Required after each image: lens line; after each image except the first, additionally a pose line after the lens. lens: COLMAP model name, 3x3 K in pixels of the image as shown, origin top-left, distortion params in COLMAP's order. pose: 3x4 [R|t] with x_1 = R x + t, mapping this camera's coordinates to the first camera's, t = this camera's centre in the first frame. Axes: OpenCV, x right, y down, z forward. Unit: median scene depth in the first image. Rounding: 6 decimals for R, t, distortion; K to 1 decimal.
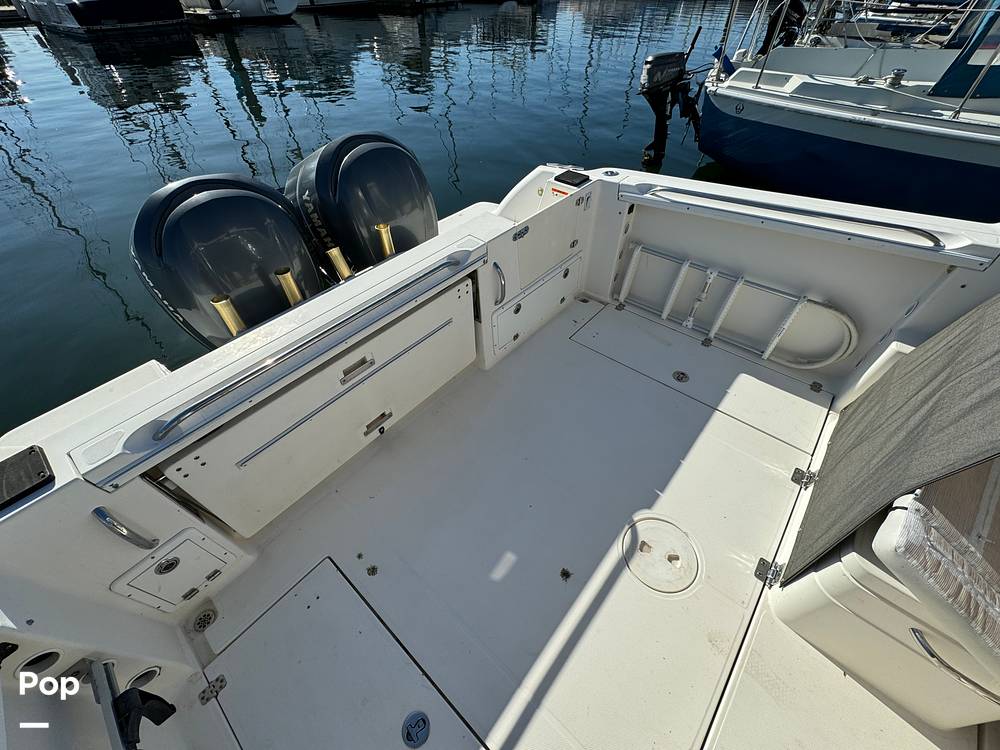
lens RADIAL K [[396.2, 0, 499.7], [0, 396.2, 373.7], [0, 0, 1]] dist [-0.000701, 0.000374]
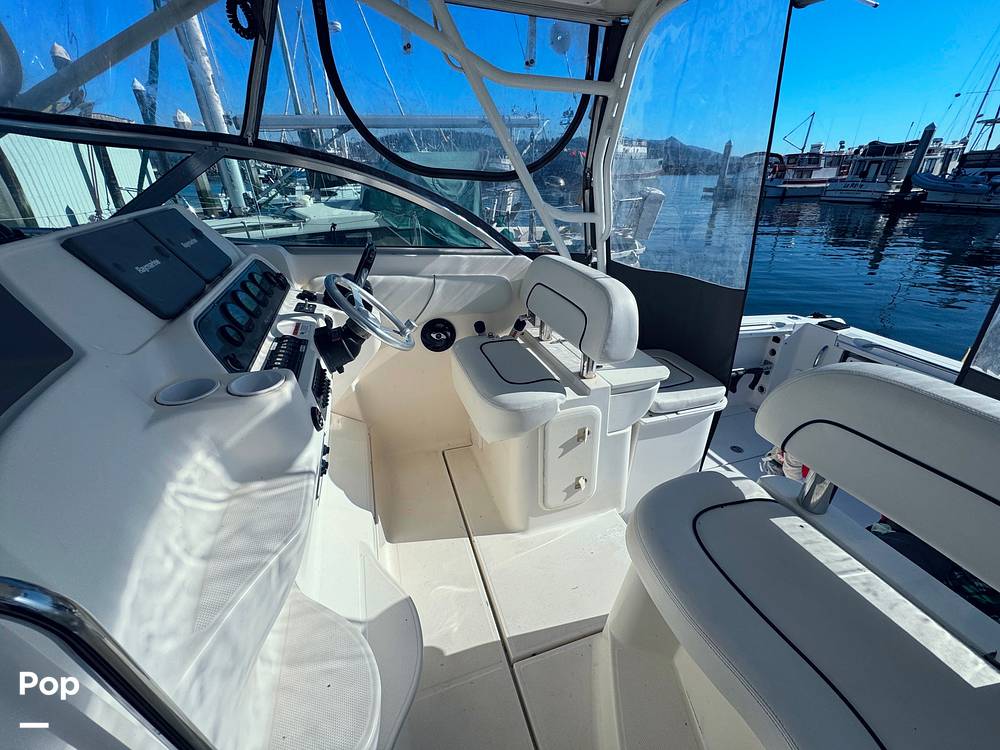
lens RADIAL K [[396.2, 0, 498.7], [0, 396.2, 371.3], [0, 0, 1]] dist [-0.000701, 0.000374]
pose [[-0.515406, 0.416122, -0.749132, 1.169623], [-0.603912, 0.443844, 0.662037, -0.017963], [0.607986, 0.793627, 0.022541, -0.171904]]
